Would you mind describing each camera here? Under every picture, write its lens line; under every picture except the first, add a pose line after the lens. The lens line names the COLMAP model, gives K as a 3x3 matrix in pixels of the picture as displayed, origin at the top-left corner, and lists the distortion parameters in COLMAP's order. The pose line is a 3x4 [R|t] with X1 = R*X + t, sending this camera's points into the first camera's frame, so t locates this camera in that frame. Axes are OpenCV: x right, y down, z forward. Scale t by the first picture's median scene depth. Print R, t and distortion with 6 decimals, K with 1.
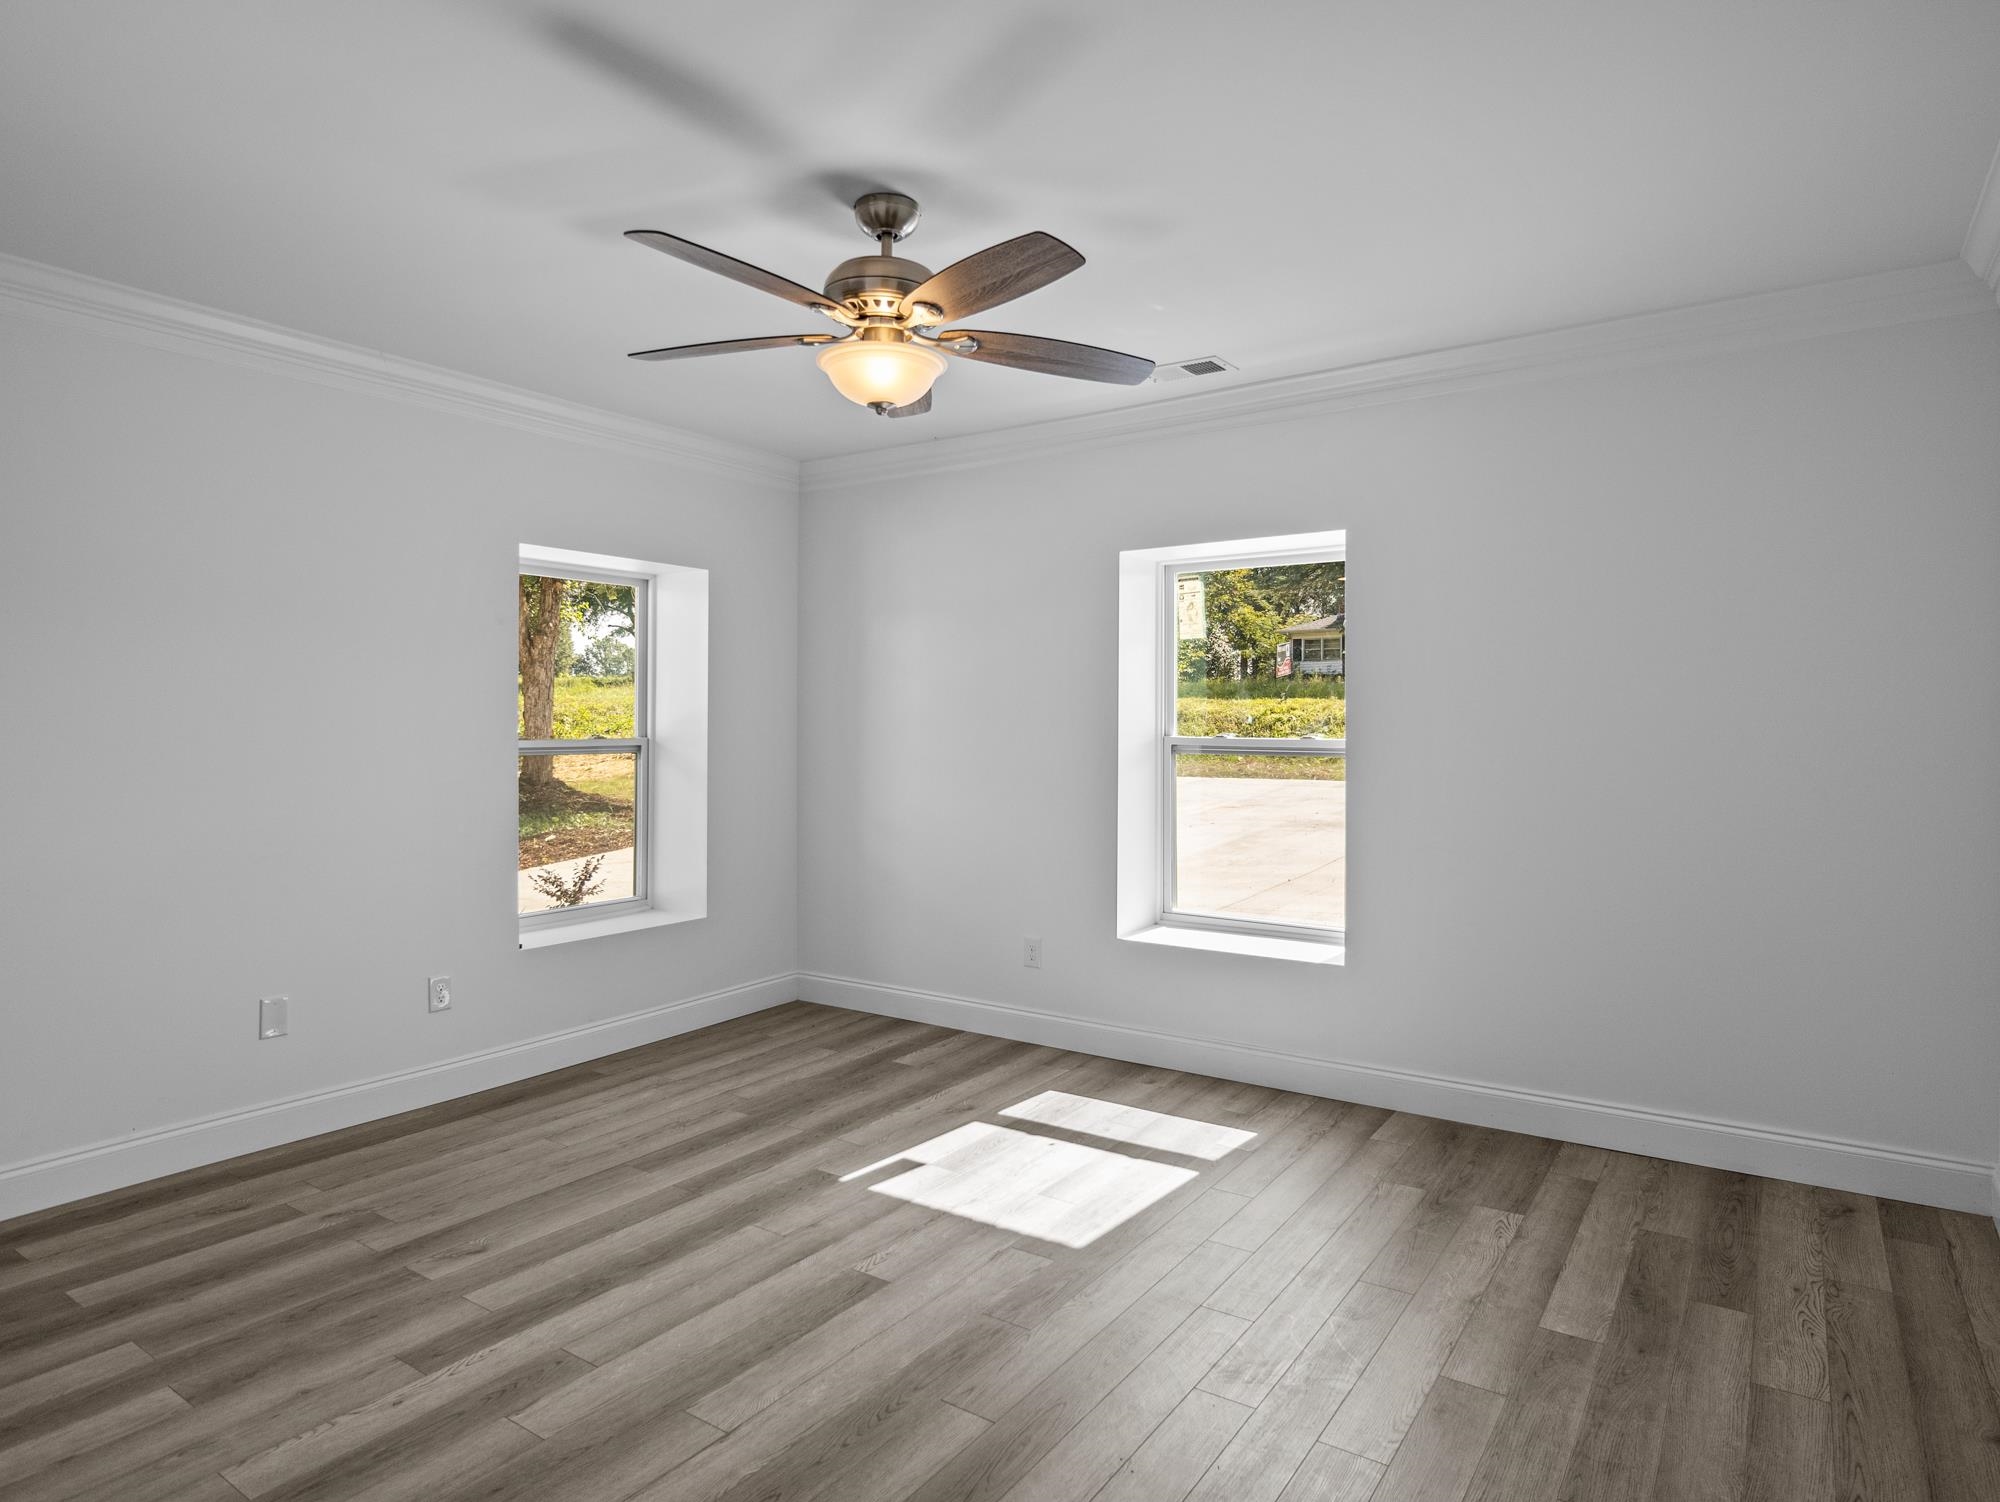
lens RADIAL K [[1126.6, 0, 1003.8], [0, 1126.6, 732.0], [0, 0, 1]] dist [-0.010151, 0.002800]
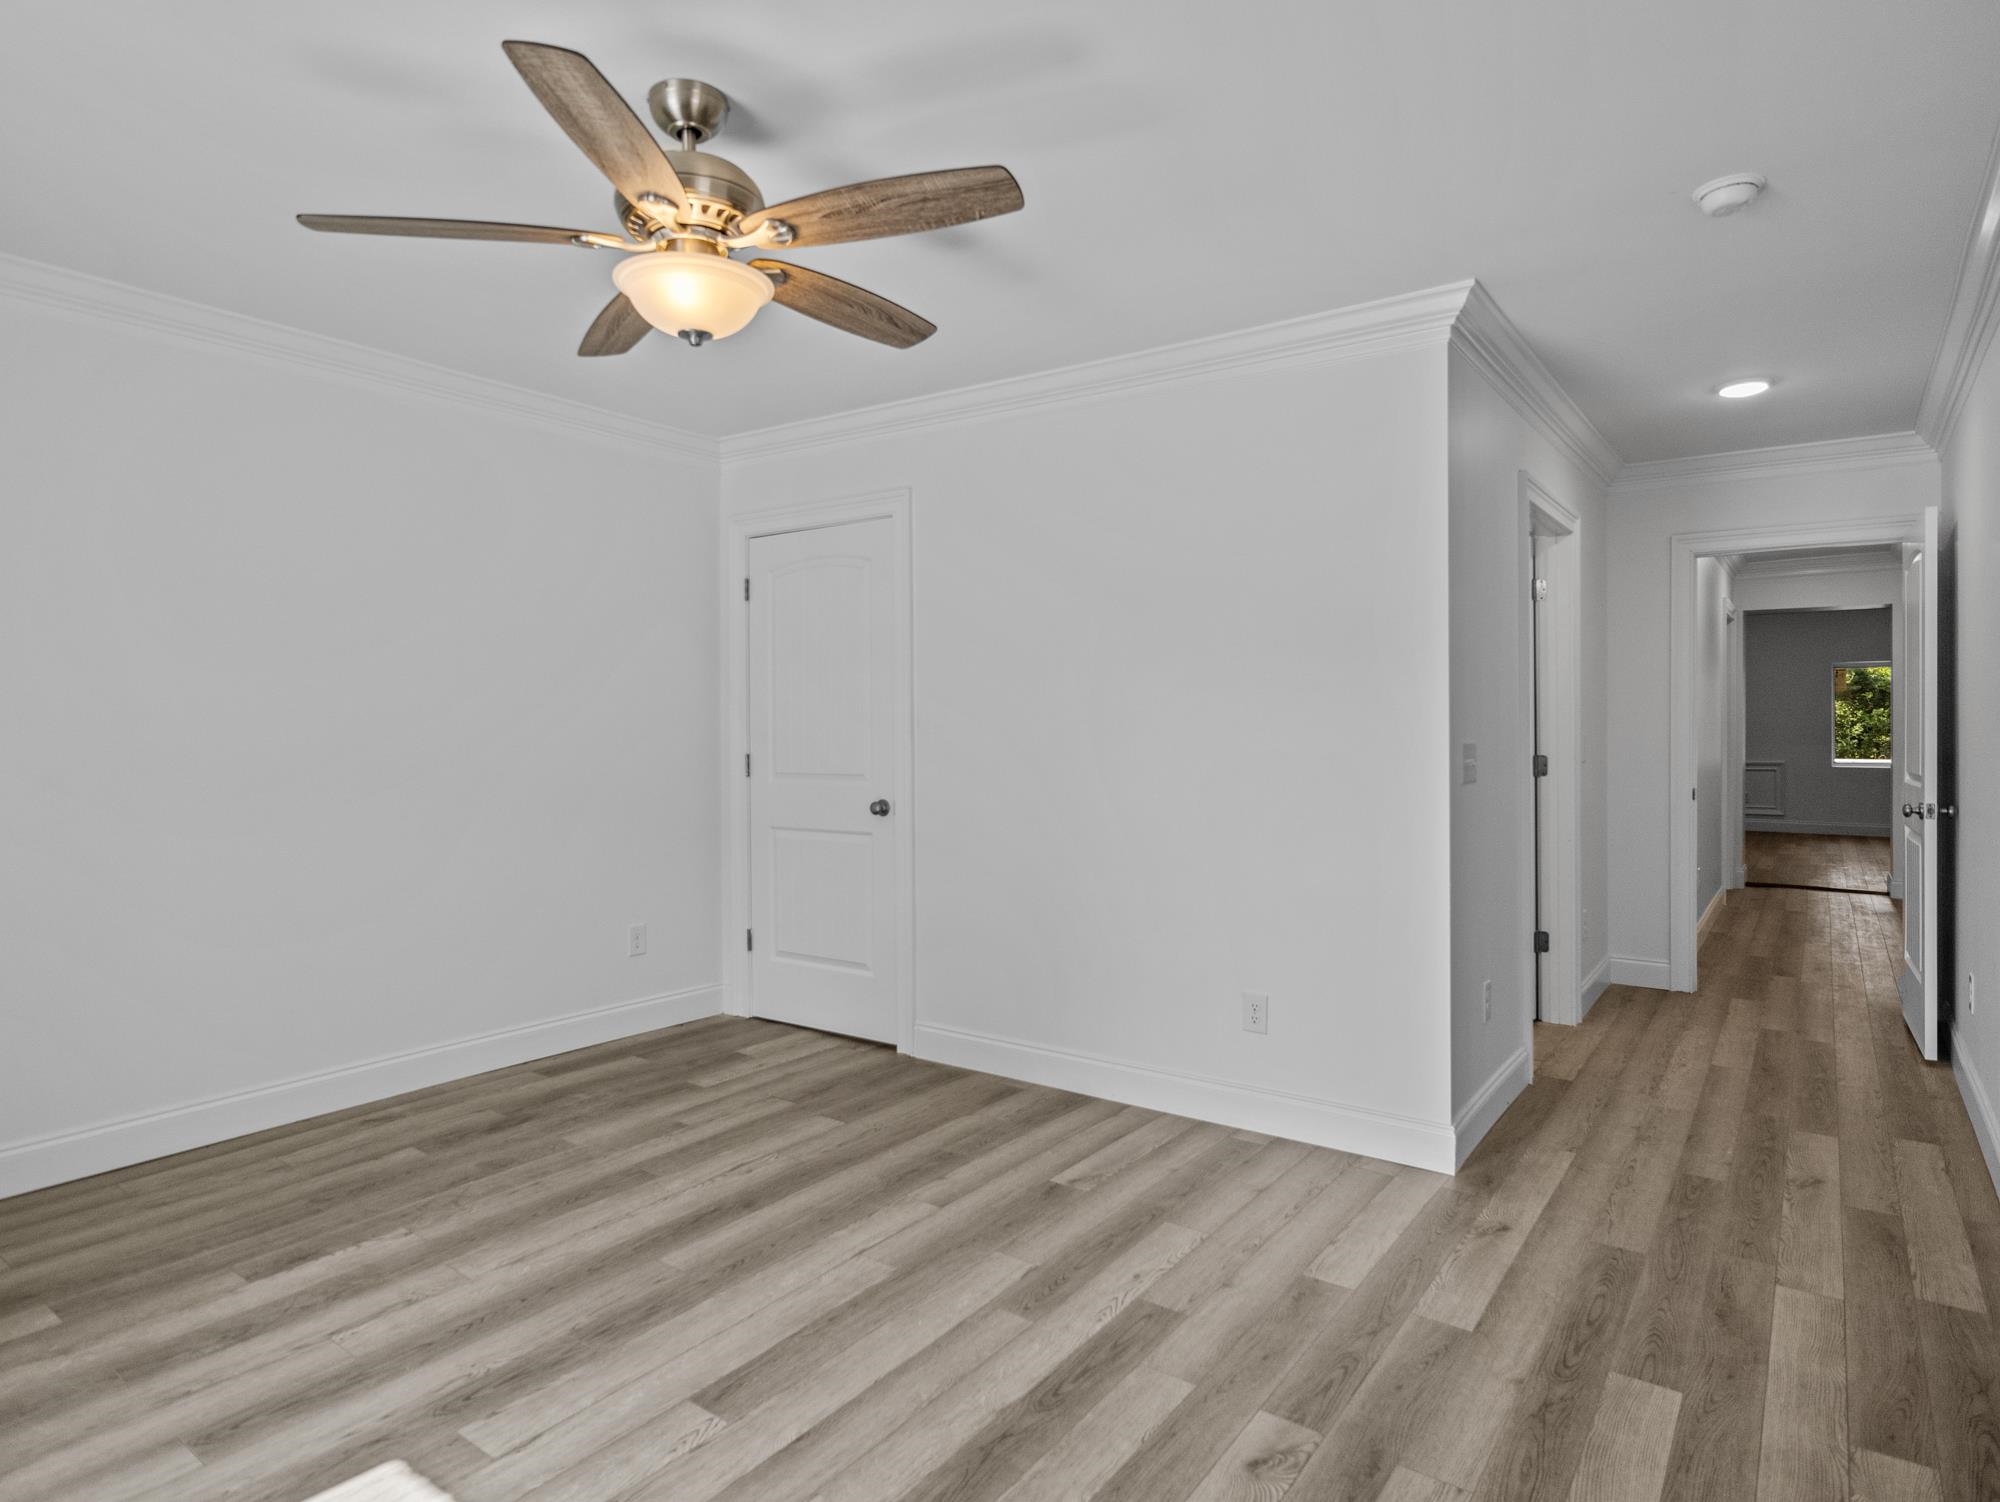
lens RADIAL K [[1126.6, 0, 1003.8], [0, 1126.6, 732.0], [0, 0, 1]] dist [-0.010151, 0.002800]
pose [[-0.999637, 0.002797, 0.026799, -0.379145], [0.003192, 0.999887, 0.014686, -0.003426], [-0.026755, 0.014766, -0.999533, 1.933243]]
